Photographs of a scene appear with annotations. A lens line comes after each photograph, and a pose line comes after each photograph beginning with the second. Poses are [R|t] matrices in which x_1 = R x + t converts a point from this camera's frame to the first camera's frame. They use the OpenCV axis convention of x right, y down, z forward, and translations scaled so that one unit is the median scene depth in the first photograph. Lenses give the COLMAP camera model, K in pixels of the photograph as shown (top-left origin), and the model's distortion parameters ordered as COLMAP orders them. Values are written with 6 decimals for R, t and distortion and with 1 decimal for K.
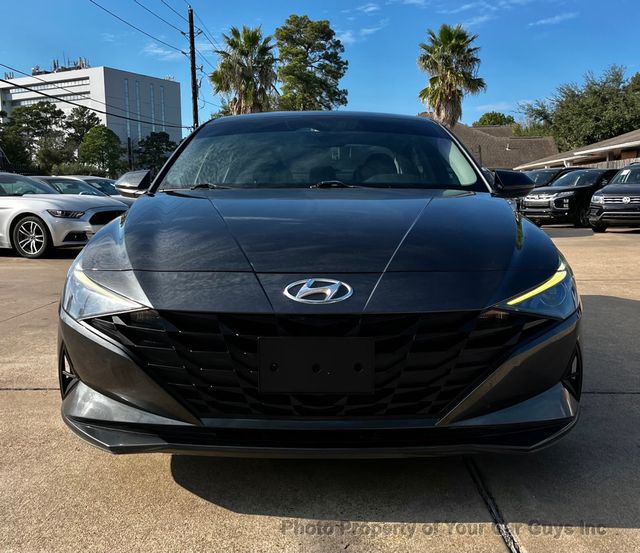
lens RADIAL K [[745.8, 0, 311.9], [0, 745.8, 260.9], [0, 0, 1]] dist [0.030925, 0.001176]
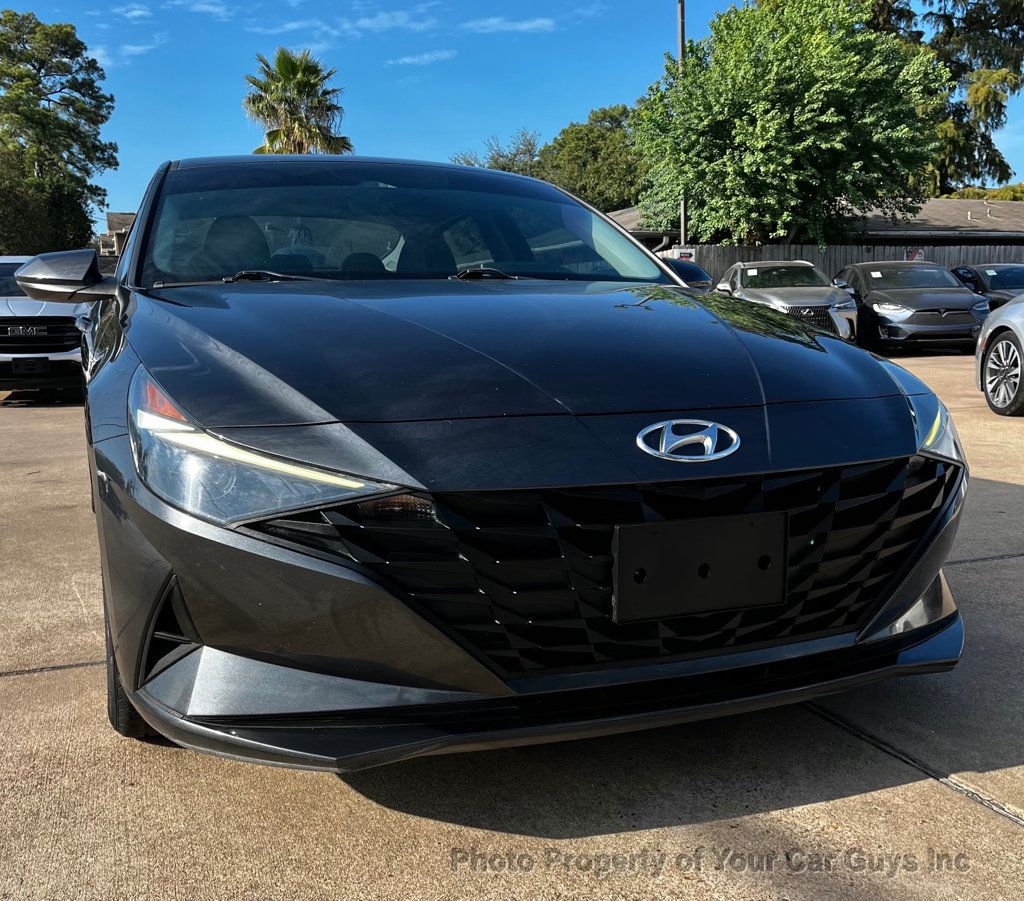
lens RADIAL K [[1127.8, 0, 512.0], [0, 1127.8, 450.5], [0, 0, 1]] dist [0.055679, -0.076333]
pose [[0.913162, -0.055522, 0.403797, -0.056780], [0.044731, 0.998346, 0.036117, 0.001131], [-0.405135, -0.014918, 0.914135, 0.028420]]
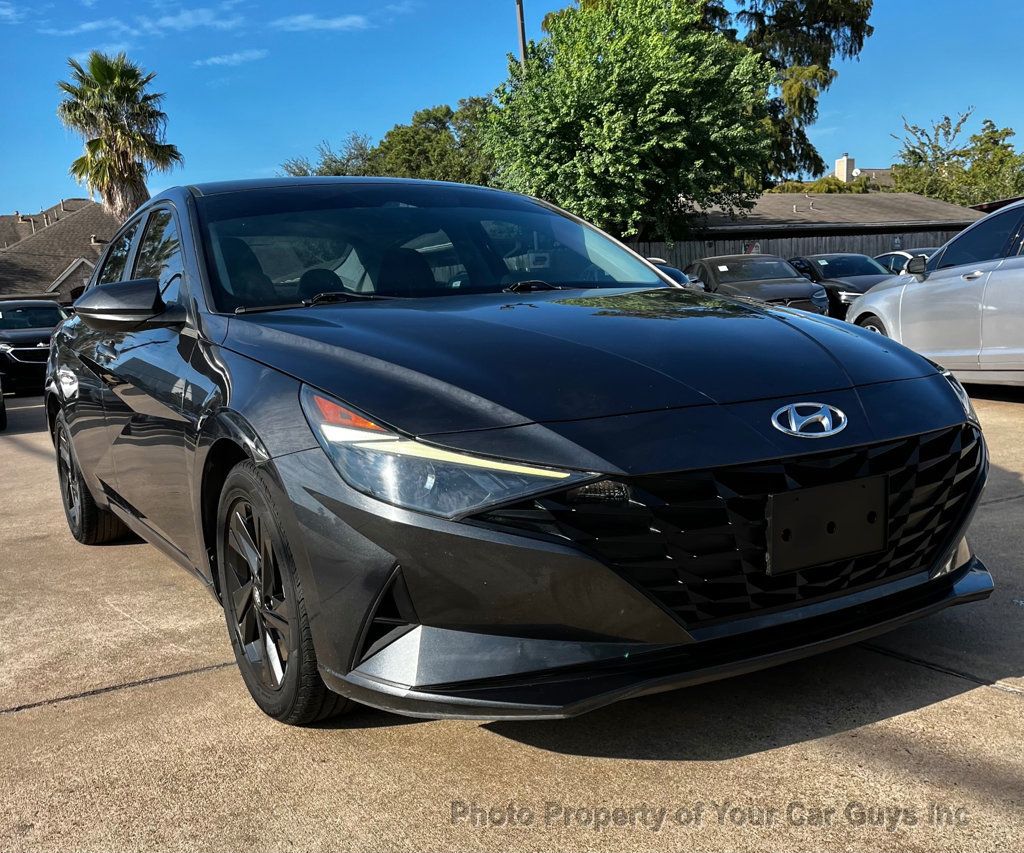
lens RADIAL K [[1131.8, 0, 515.0], [0, 1131.8, 516.4], [0, 0, 1]] dist [0.054952, -0.072659]
pose [[0.830357, -0.142424, 0.538723, -0.095746], [0.104525, 0.989434, 0.100472, -0.000808], [-0.547340, -0.027118, 0.836471, 0.029918]]
